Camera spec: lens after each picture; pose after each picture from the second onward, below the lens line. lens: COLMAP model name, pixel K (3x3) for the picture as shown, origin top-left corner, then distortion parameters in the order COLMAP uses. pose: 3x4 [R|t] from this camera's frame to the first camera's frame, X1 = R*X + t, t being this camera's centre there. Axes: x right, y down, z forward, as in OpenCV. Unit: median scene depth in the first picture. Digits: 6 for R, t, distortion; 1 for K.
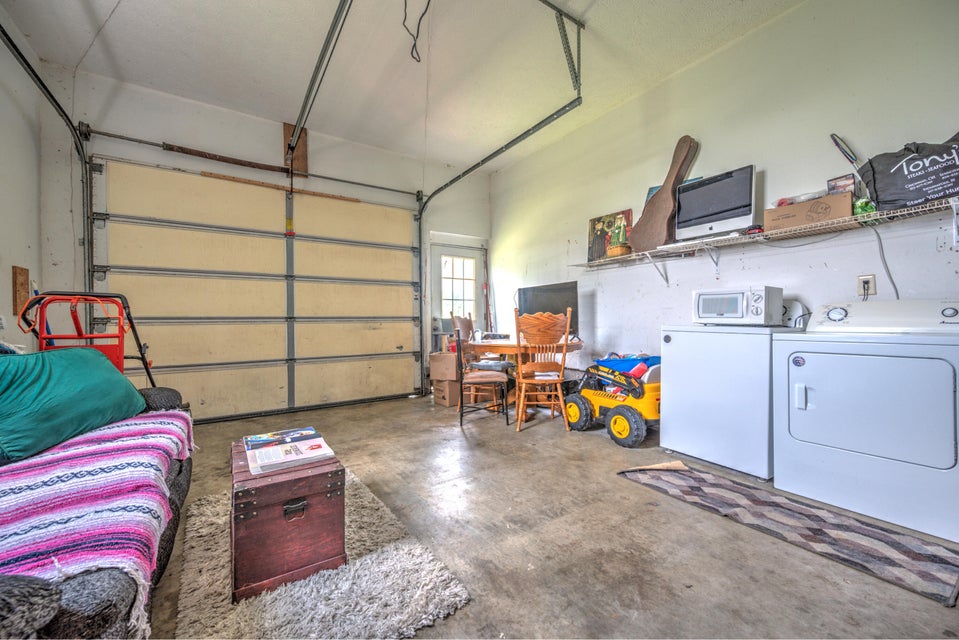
lens RADIAL K [[377.7, 0, 479.5], [0, 377.7, 320.0], [0, 0, 1]] dist [0.001240, 0.000185]
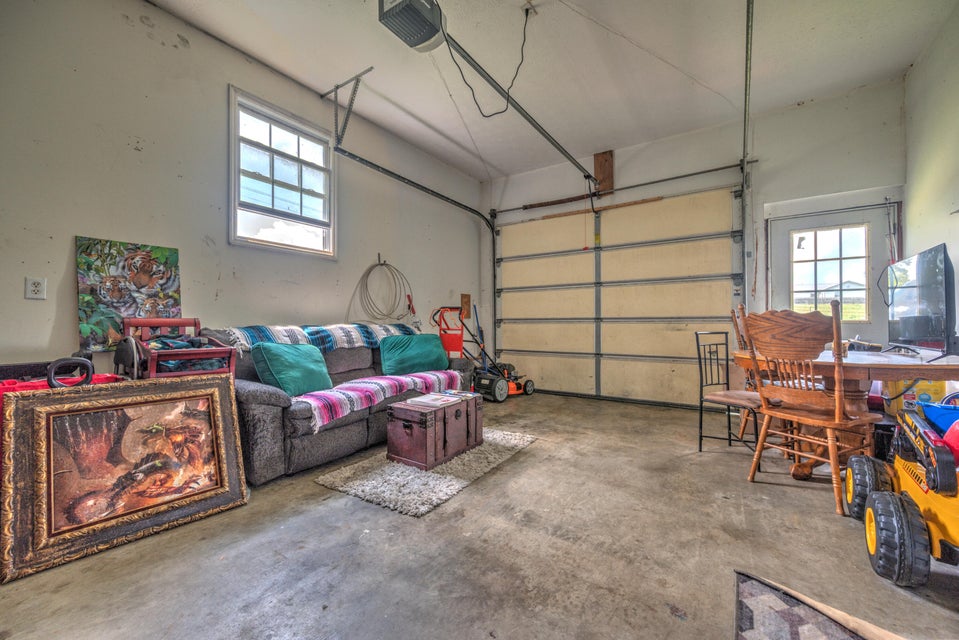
lens RADIAL K [[378.0, 0, 480.8], [0, 378.0, 320.6], [0, 0, 1]] dist [-0.000267, -0.000321]
pose [[0.371931, 0.002417, -0.928257, 0.585796], [-0.000267, 0.999997, 0.002497, -0.002936], [0.928260, -0.000681, 0.371931, 0.289402]]
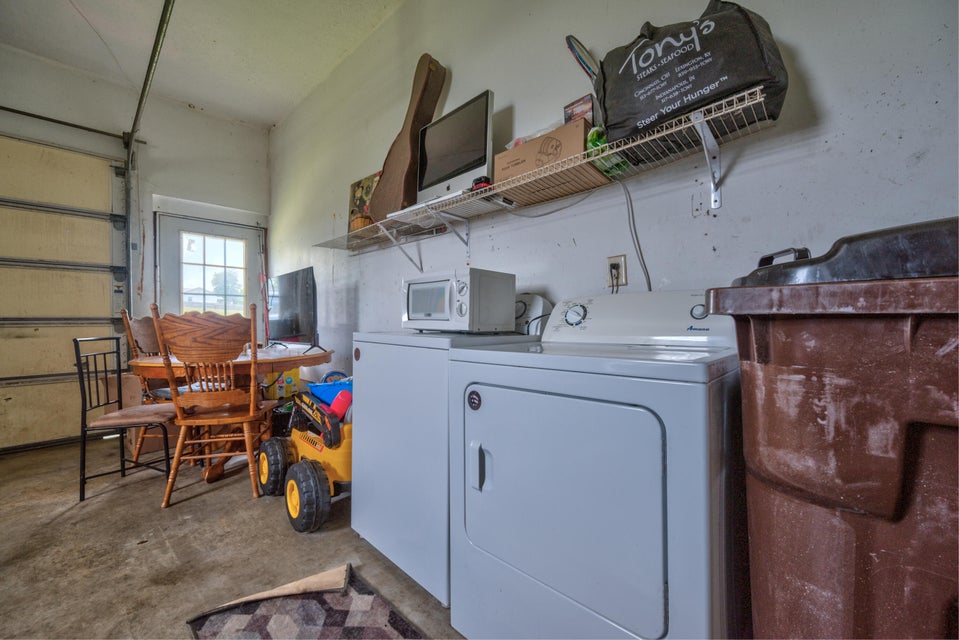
lens RADIAL K [[378.0, 0, 480.8], [0, 378.0, 320.6], [0, 0, 1]] dist [-0.000267, -0.000321]
pose [[0.974480, 0.000667, 0.224471, 0.478083], [0.000306, 0.999991, -0.004301, -0.001934], [-0.224472, 0.004260, 0.974471, 0.305247]]
